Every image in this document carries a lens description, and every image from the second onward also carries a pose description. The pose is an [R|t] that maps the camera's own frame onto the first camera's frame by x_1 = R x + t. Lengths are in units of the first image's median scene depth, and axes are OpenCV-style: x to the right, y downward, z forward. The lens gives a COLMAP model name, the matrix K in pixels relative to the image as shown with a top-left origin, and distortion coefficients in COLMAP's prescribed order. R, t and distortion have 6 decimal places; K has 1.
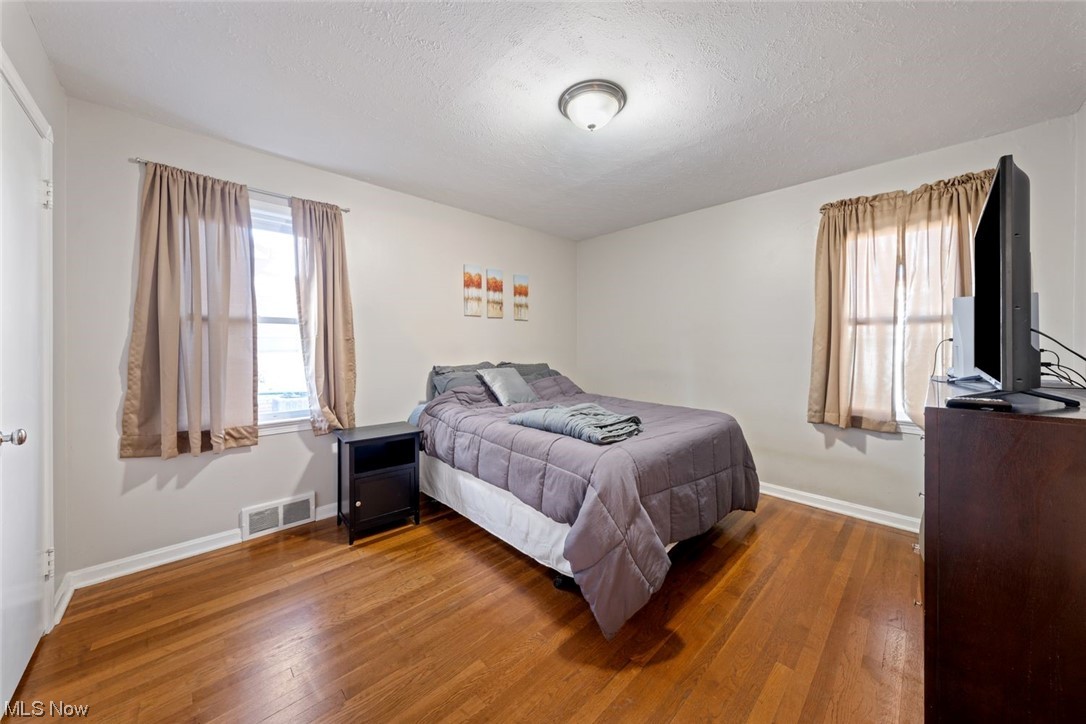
lens RADIAL K [[375.4, 0, 536.9], [0, 375.4, 359.9], [0, 0, 1]] dist [-0.000358, -0.000022]
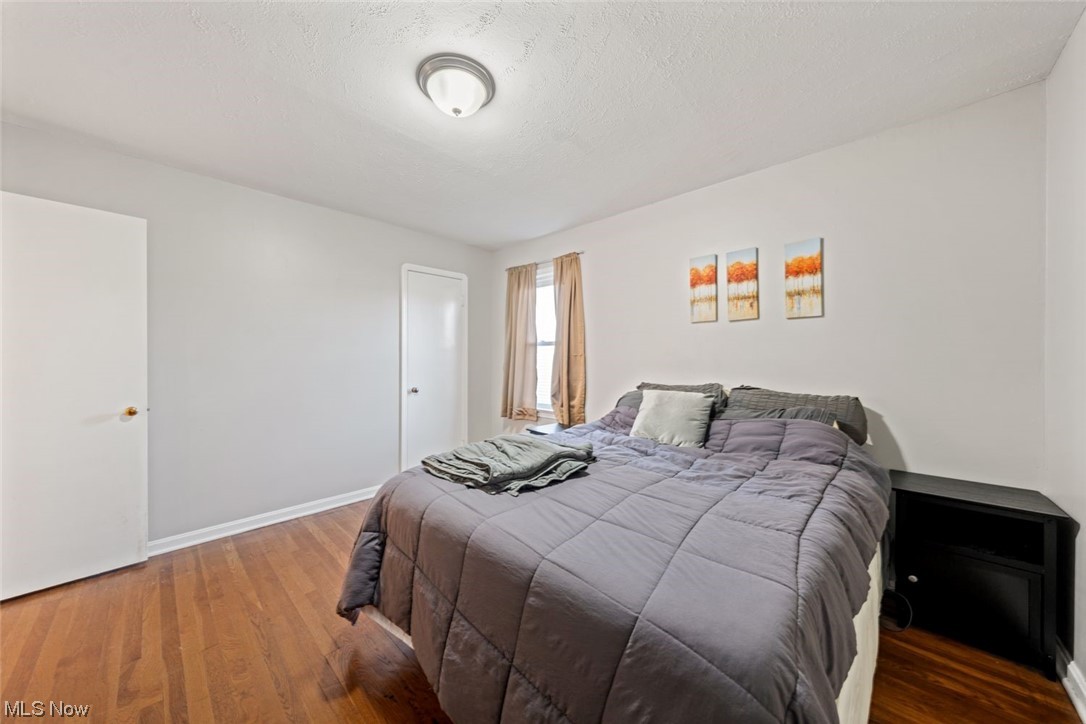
lens RADIAL K [[375.4, 0, 536.9], [0, 375.4, 359.9], [0, 0, 1]] dist [-0.000358, -0.000022]
pose [[0.053578, 0.003461, -0.998558, 0.757318], [-0.037419, 0.999299, 0.001455, -0.038368], [0.997862, 0.037287, 0.053670, 0.825888]]
